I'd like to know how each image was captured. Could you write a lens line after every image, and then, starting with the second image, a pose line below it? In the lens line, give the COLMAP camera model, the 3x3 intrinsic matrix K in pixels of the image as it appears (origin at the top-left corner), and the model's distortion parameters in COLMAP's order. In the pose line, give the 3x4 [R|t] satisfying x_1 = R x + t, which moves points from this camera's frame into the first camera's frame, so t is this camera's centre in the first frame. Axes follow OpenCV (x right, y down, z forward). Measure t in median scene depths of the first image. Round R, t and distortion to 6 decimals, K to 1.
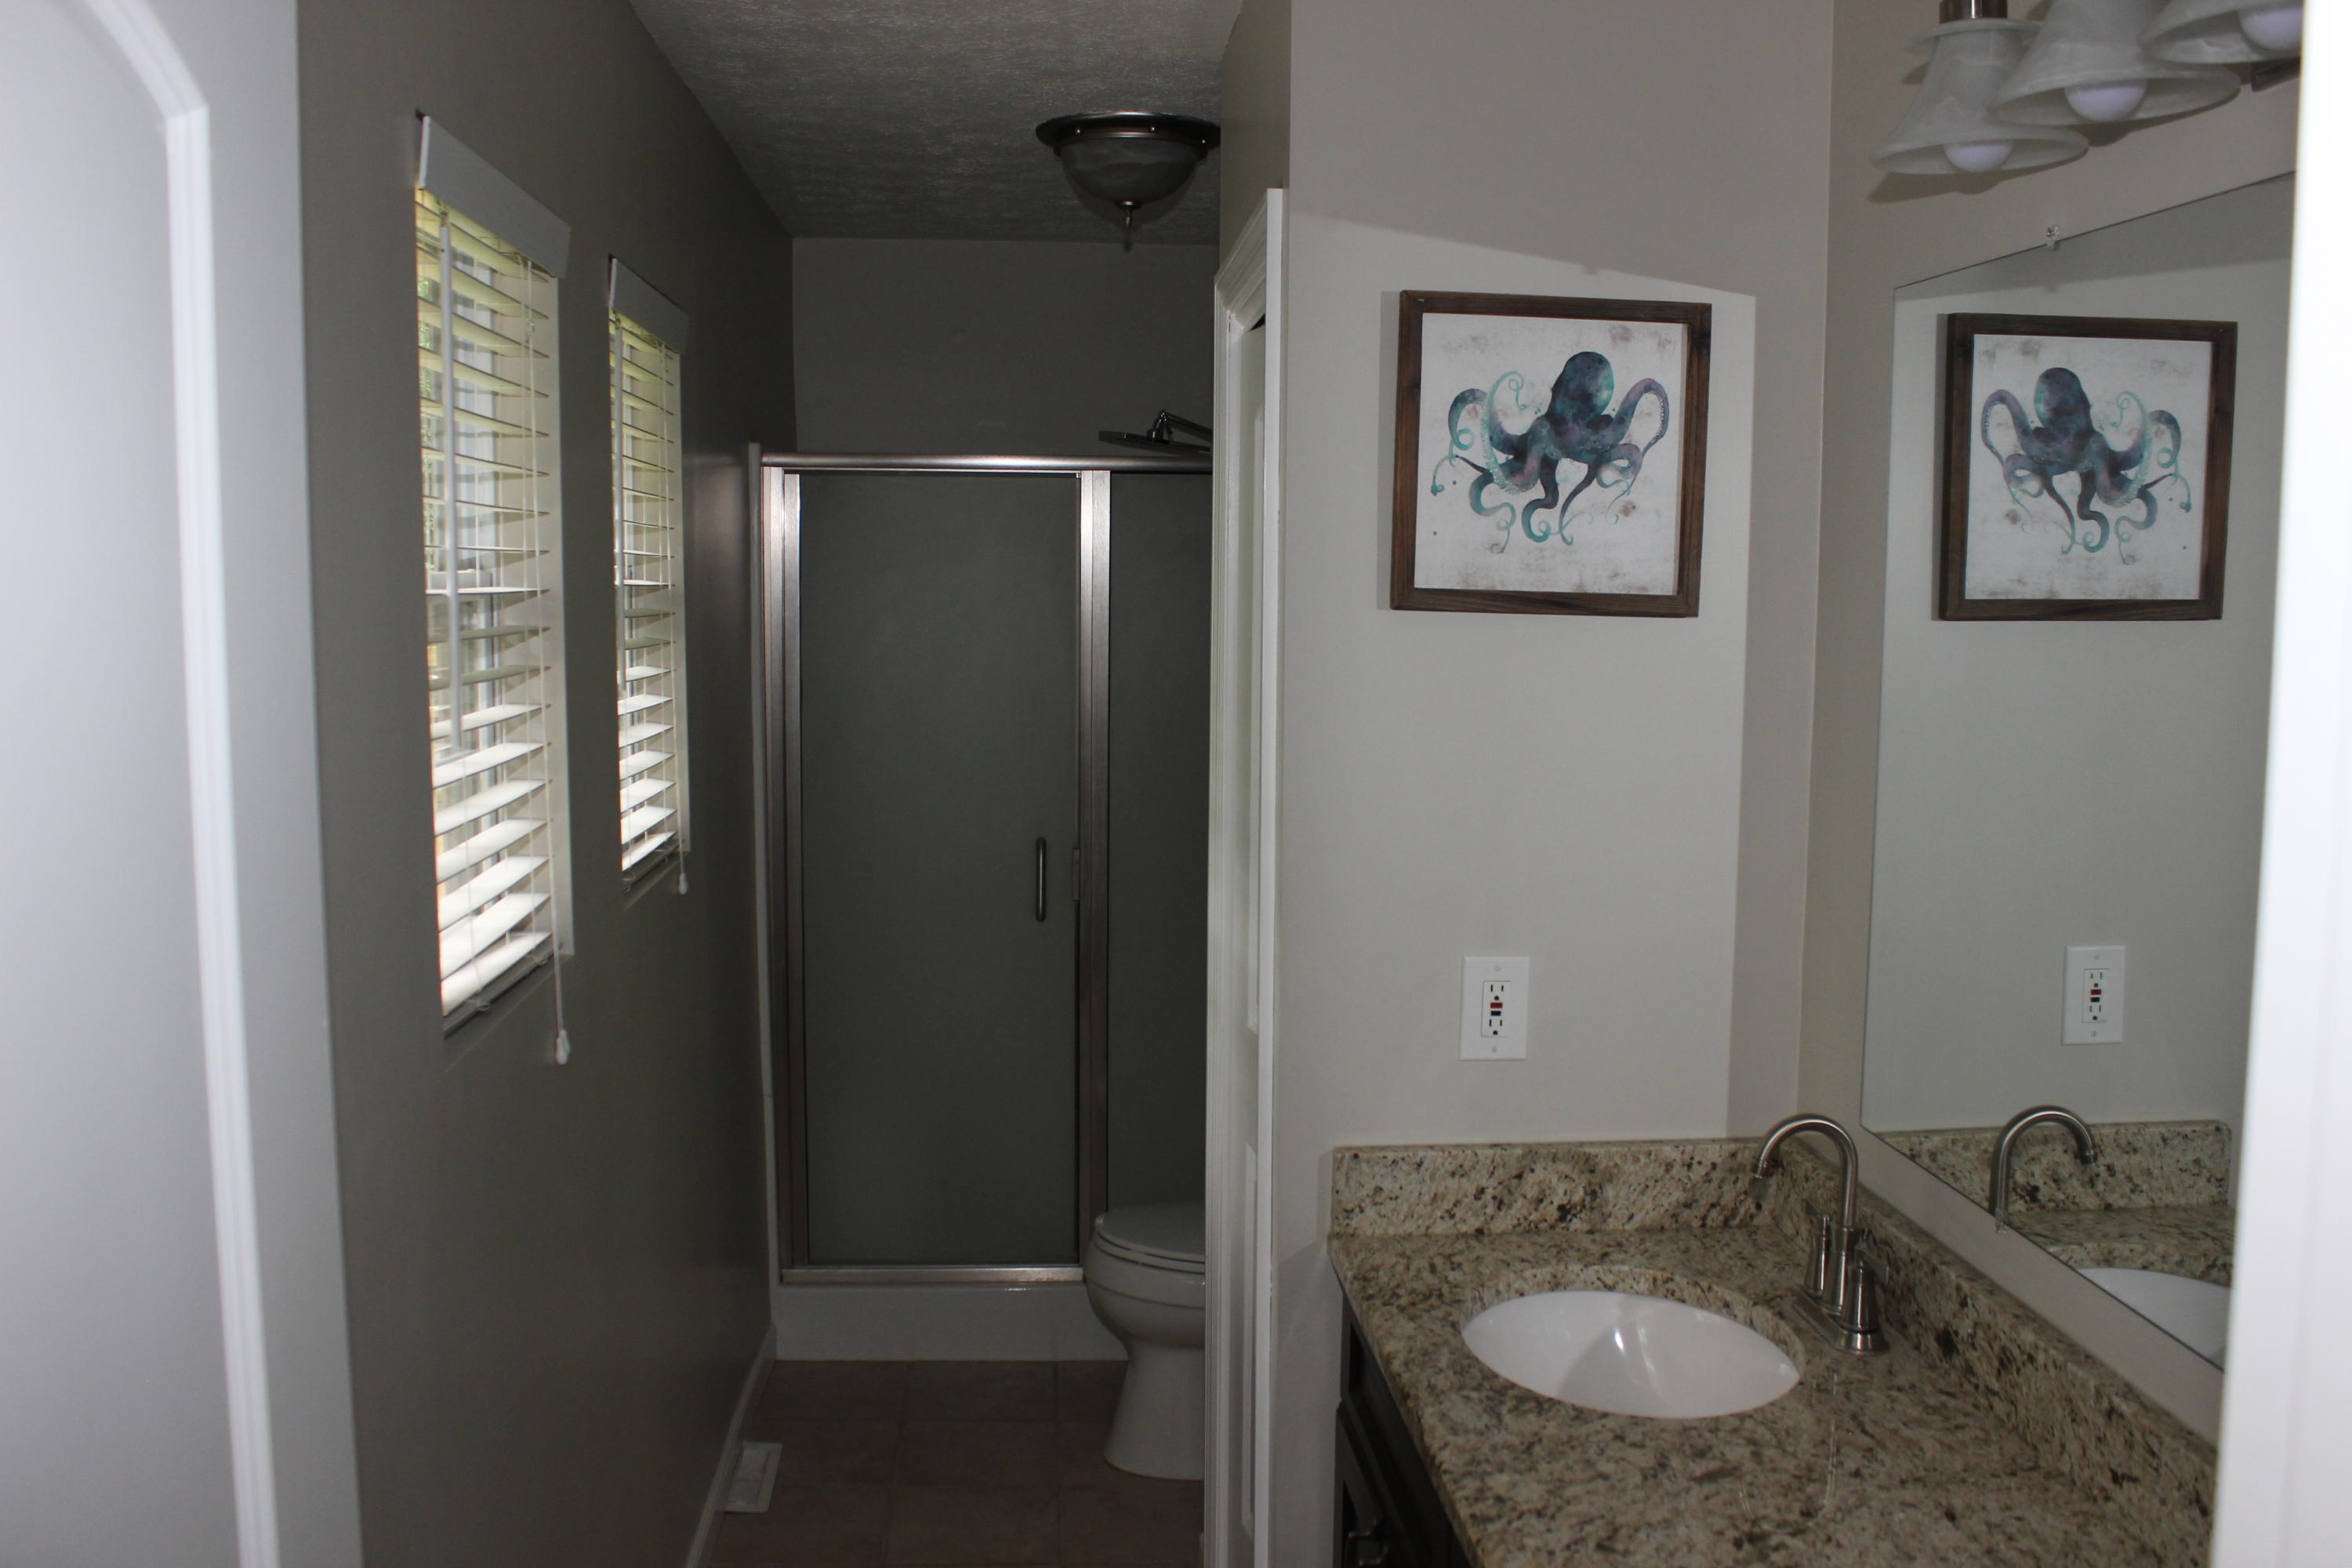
lens RADIAL K [[2097.2, 0, 1174.6], [0, 2097.2, 793.7], [0, 0, 1]] dist [-0.143164, 0.123188]
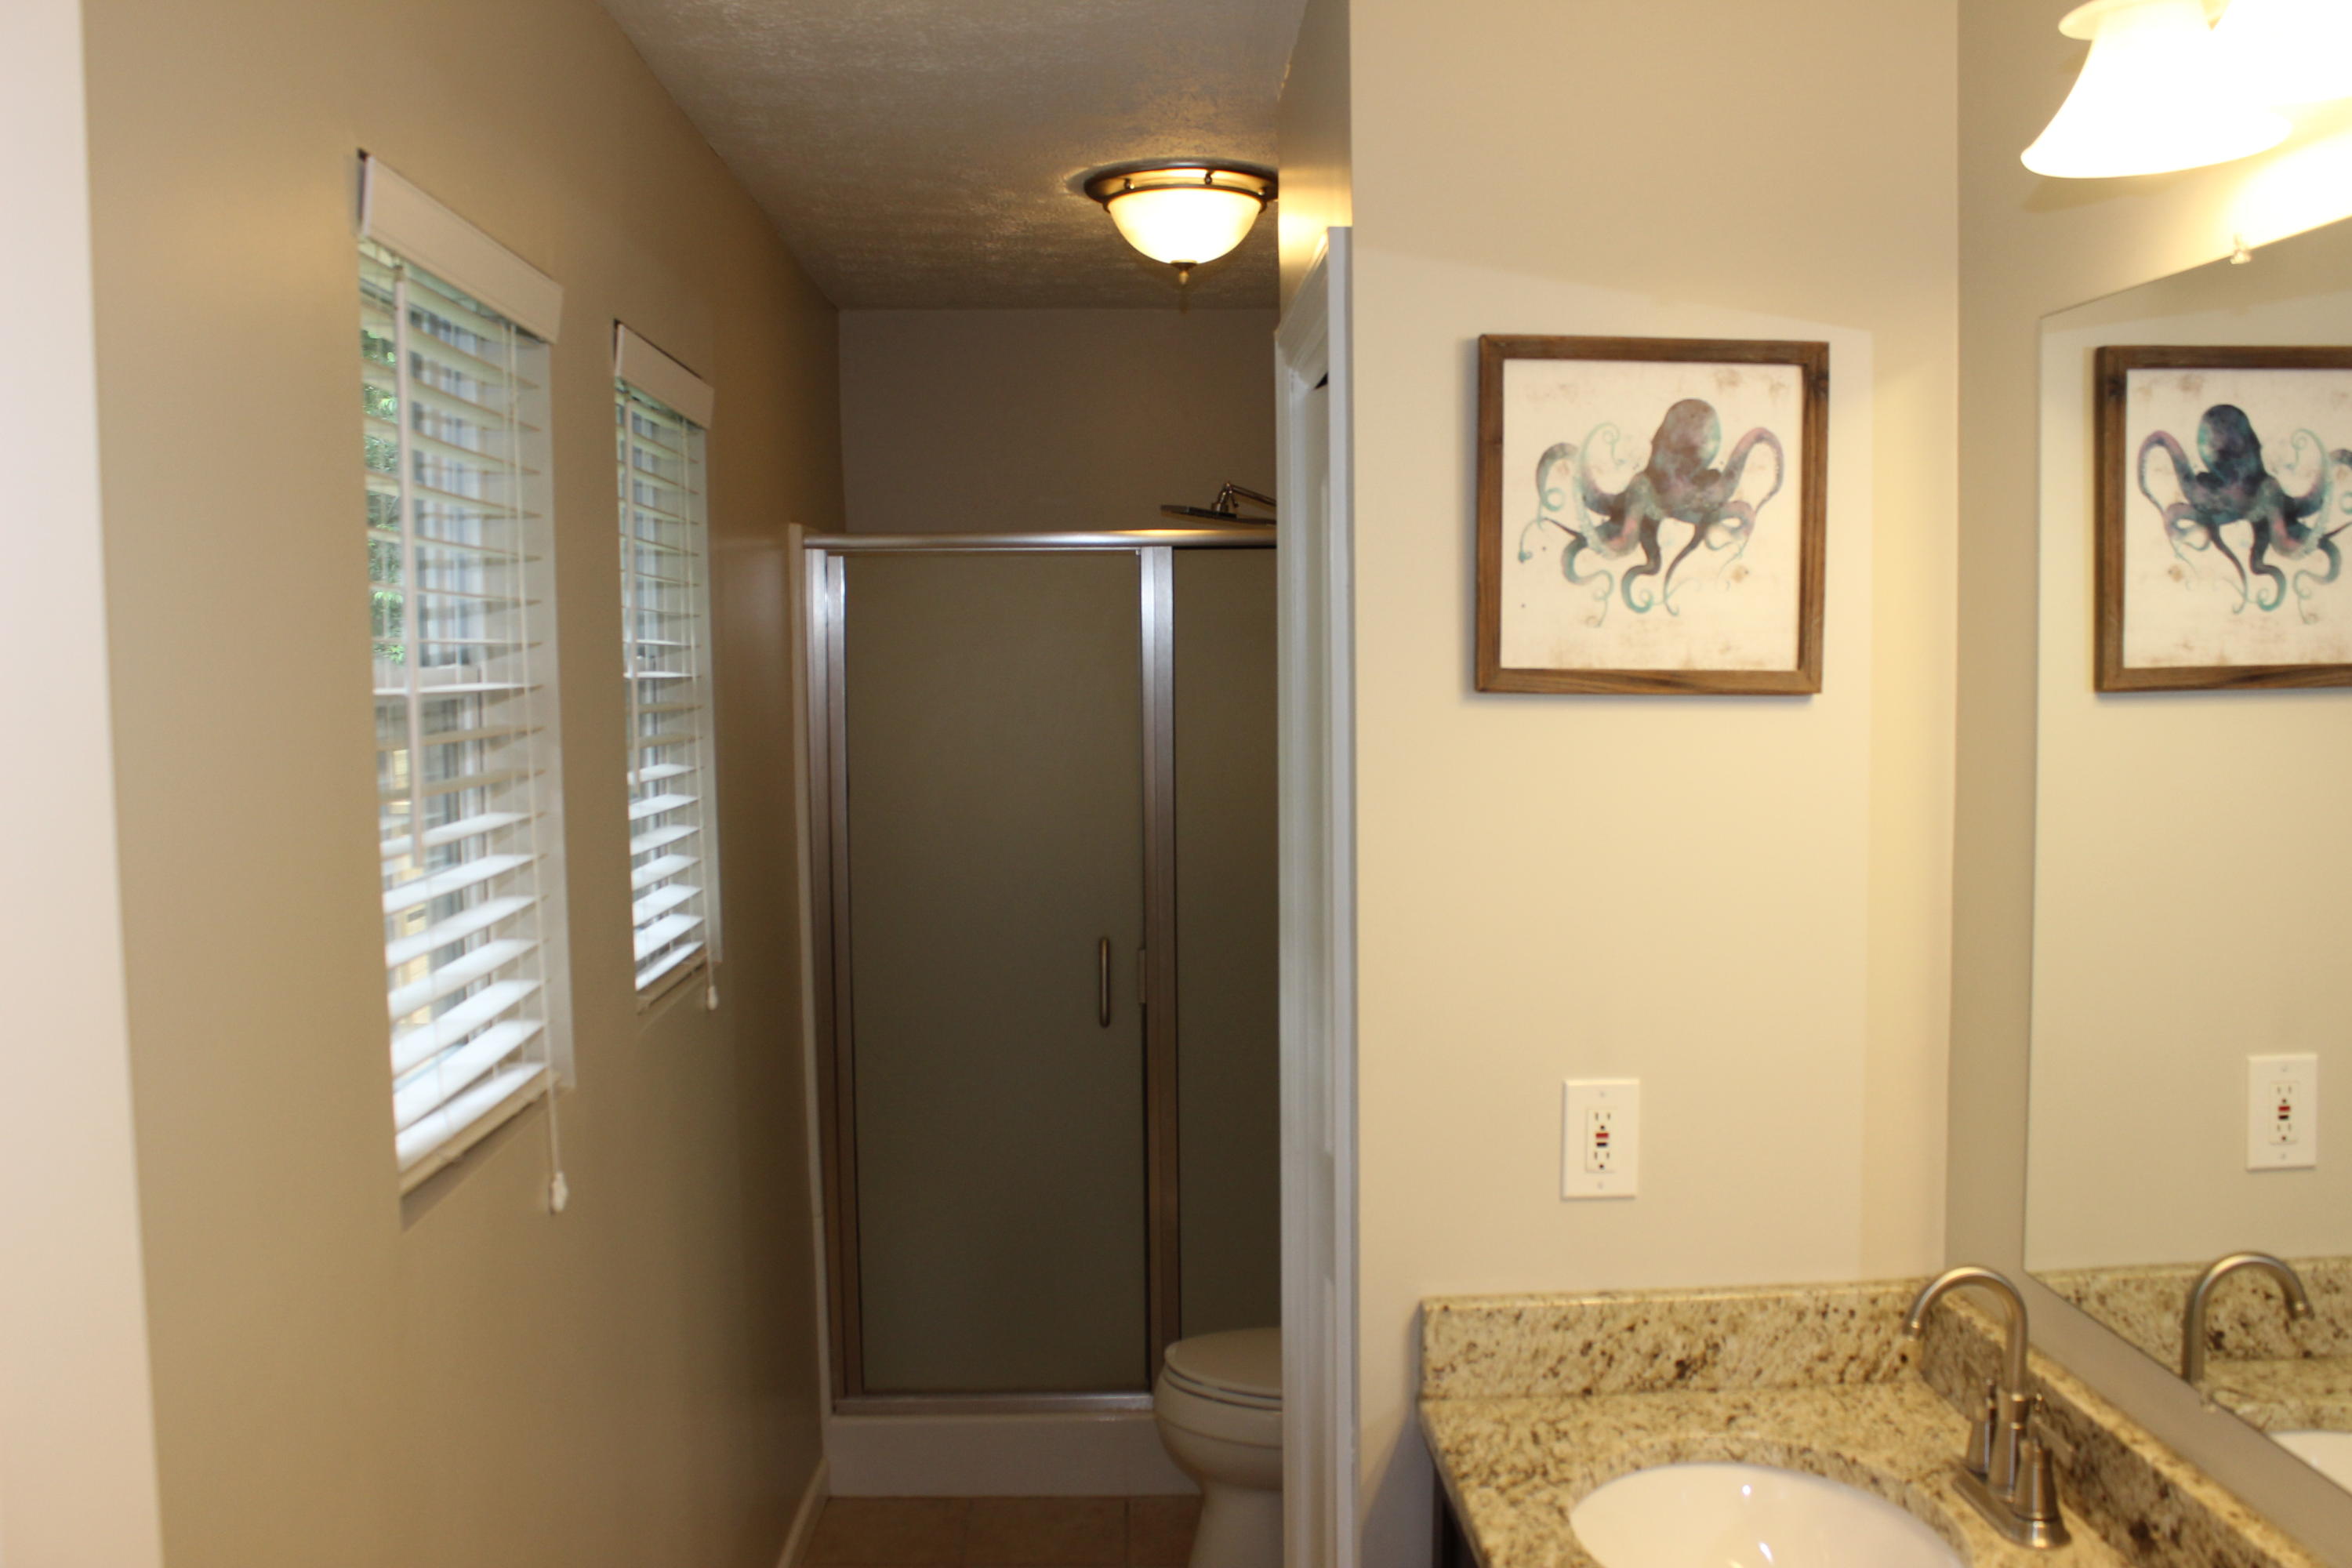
lens RADIAL K [[2097.2, 0, 1166.5], [0, 2097.2, 783.4], [0, 0, 1]] dist [-0.143164, 0.123188]
pose [[0.998949, -0.015873, -0.042994, 0.009752], [0.014037, 0.998990, -0.042687, -0.012996], [0.043628, 0.042038, 0.998163, 0.106282]]
